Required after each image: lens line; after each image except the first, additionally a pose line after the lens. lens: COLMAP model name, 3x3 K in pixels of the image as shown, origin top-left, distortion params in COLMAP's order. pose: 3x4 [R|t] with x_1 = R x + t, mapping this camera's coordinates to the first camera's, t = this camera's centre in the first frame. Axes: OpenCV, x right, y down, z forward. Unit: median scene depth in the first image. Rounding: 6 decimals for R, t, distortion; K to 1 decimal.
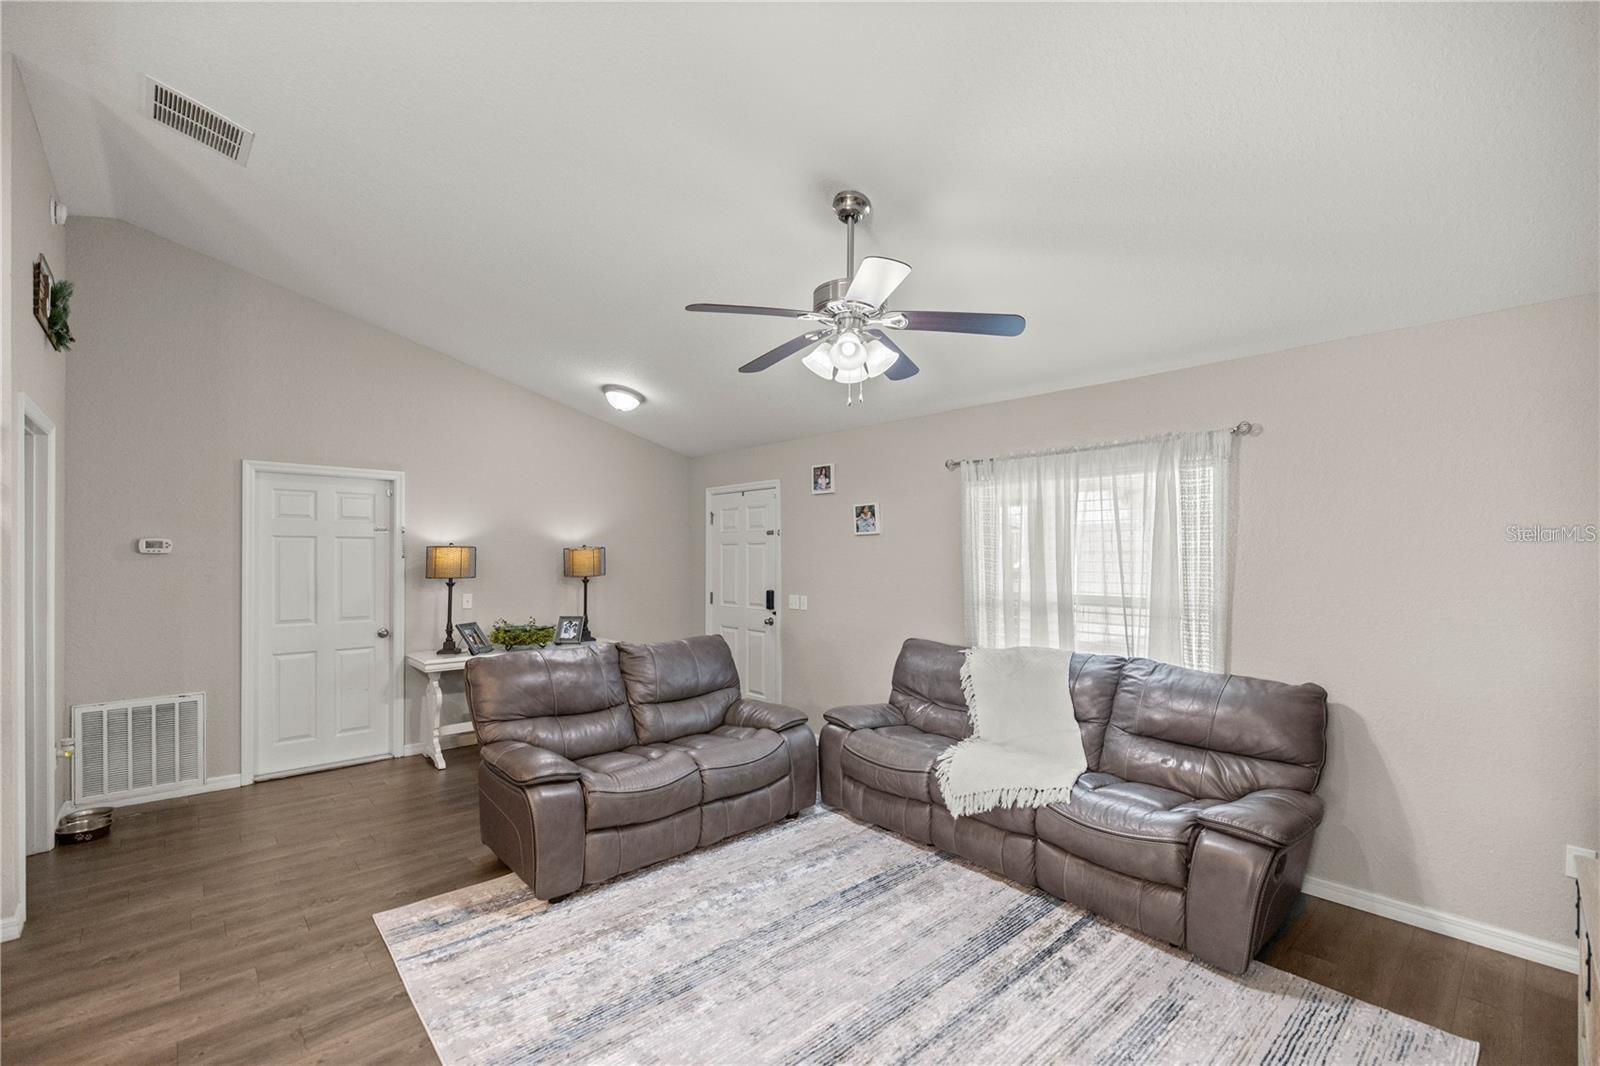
lens RADIAL K [[691.2, 0, 795.1], [0, 691.2, 556.3], [0, 0, 1]] dist [0.001533, 0.000073]
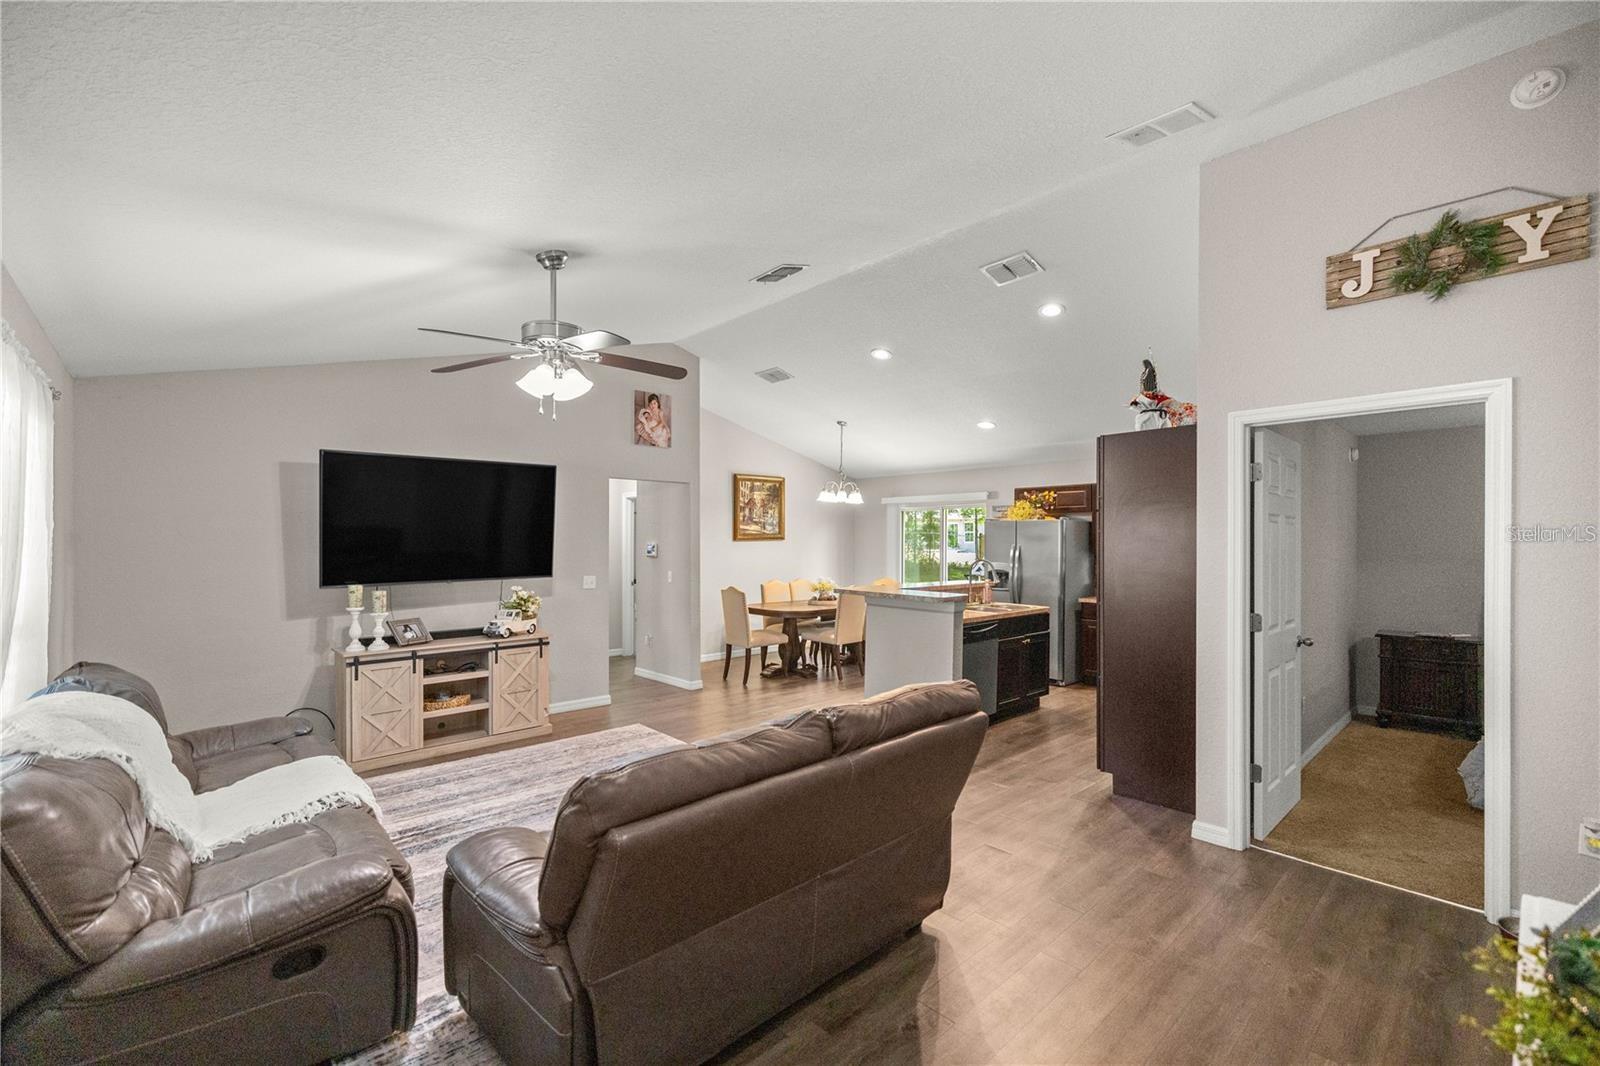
lens RADIAL K [[669.5, 0, 794.7], [0, 669.5, 543.4], [0, 0, 1]] dist [0.001043, 0.000048]
pose [[-0.999865, -0.004507, -0.015831, -0.234008], [-0.004605, 0.999971, 0.006115, -0.003675], [0.015803, 0.006187, -0.999856, 1.523740]]
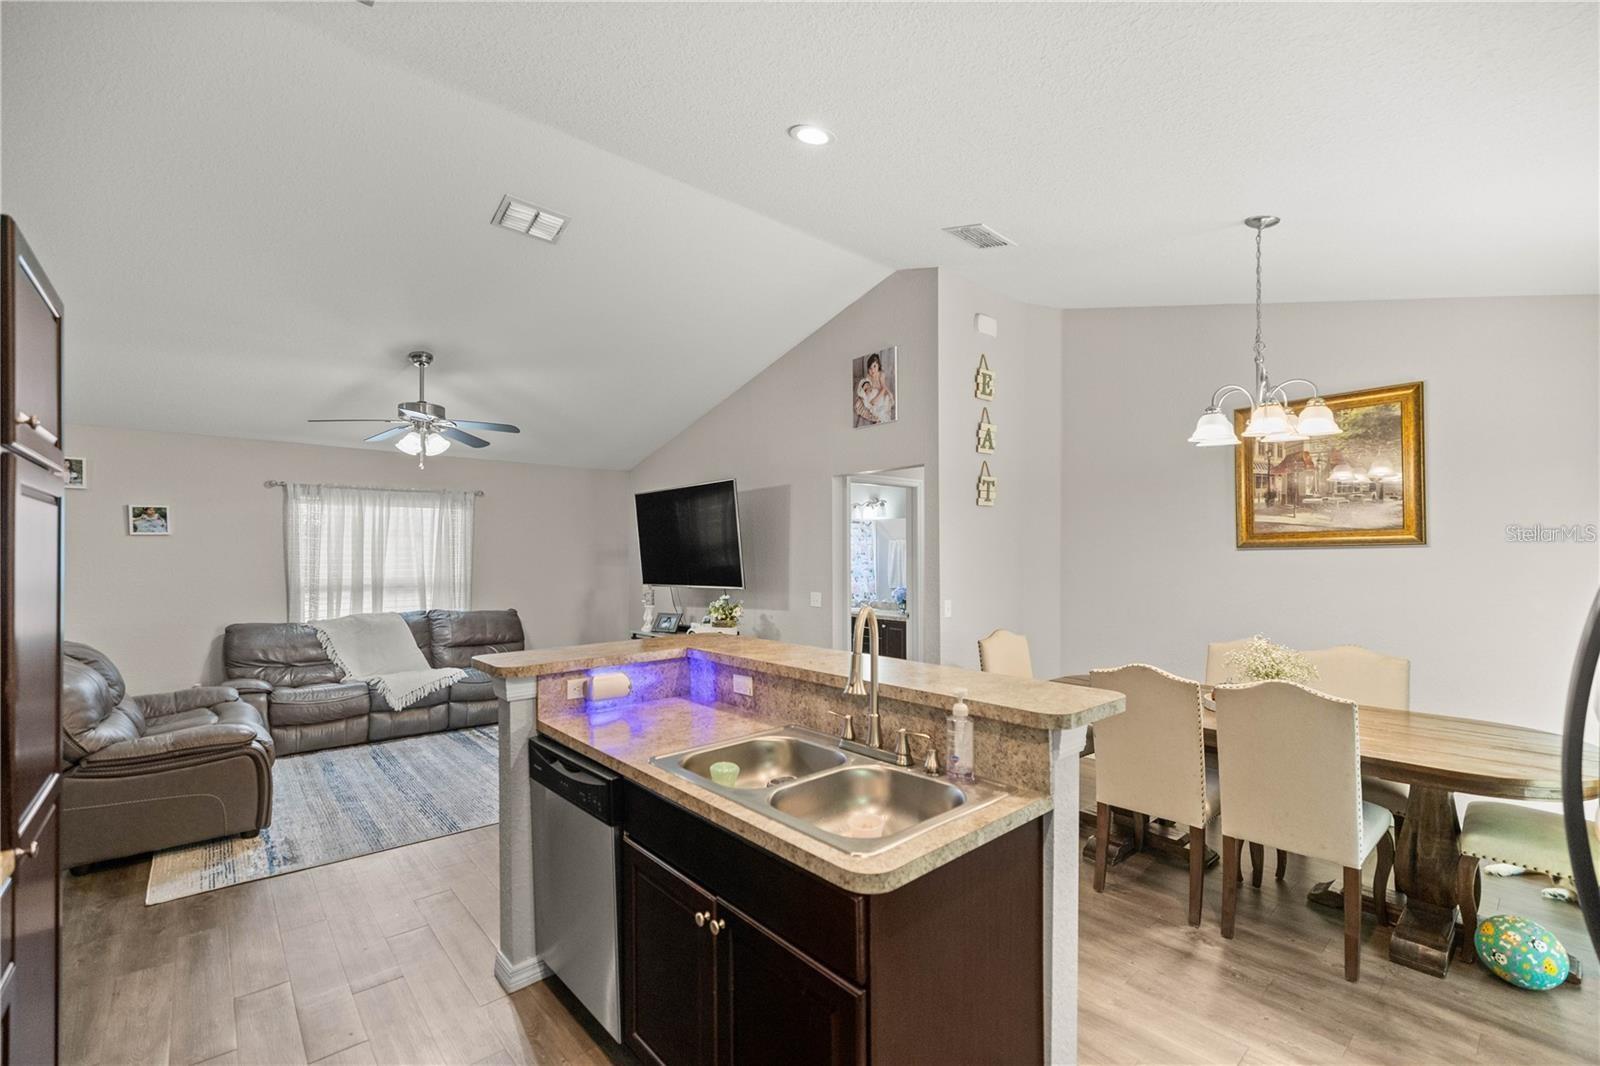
lens RADIAL K [[691.2, 0, 795.1], [0, 691.2, 556.3], [0, 0, 1]] dist [0.001533, 0.000073]
pose [[0.015811, -0.002817, 0.999871, -1.172788], [0.007062, 0.999971, 0.002706, 0.006209], [-0.999850, 0.007018, 0.015831, 0.010690]]
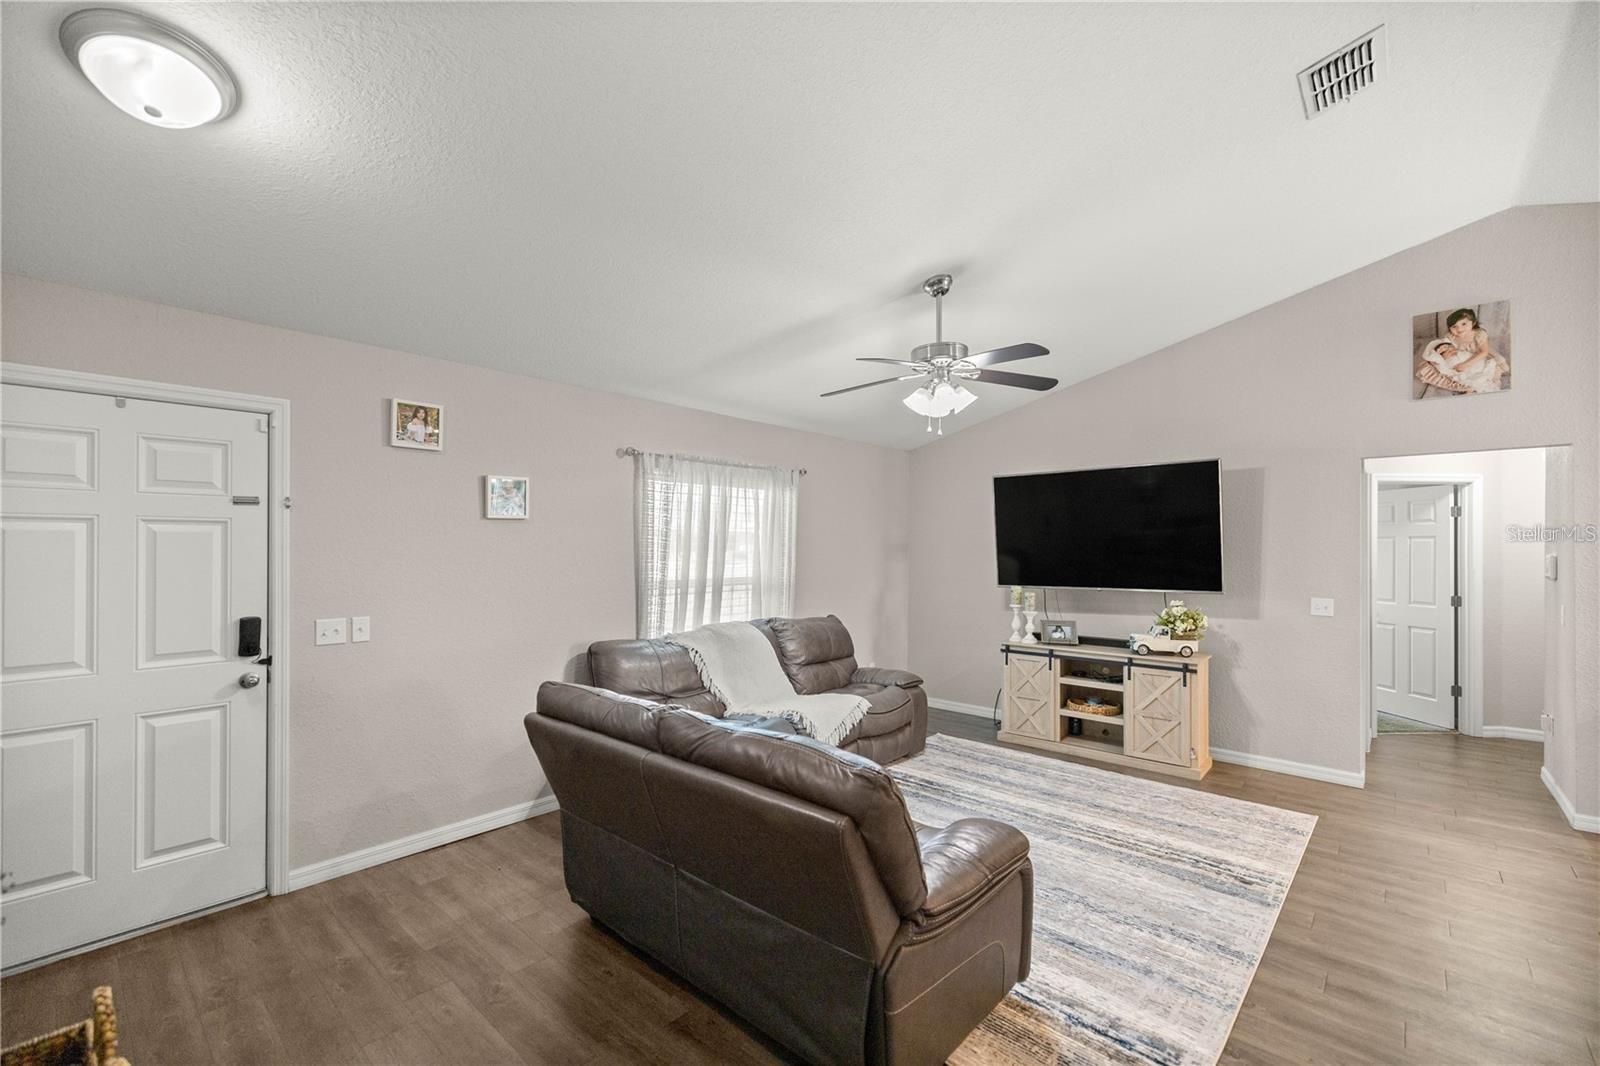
lens RADIAL K [[675.3, 0, 791.6], [0, 675.3, 540.6], [0, 0, 1]] dist [0.002670, 0.000532]
pose [[-0.100183, 0.005818, 0.994952, -0.814390], [-0.001541, 0.999981, -0.006003, -0.005284], [-0.994968, -0.002135, -0.100172, 0.975044]]
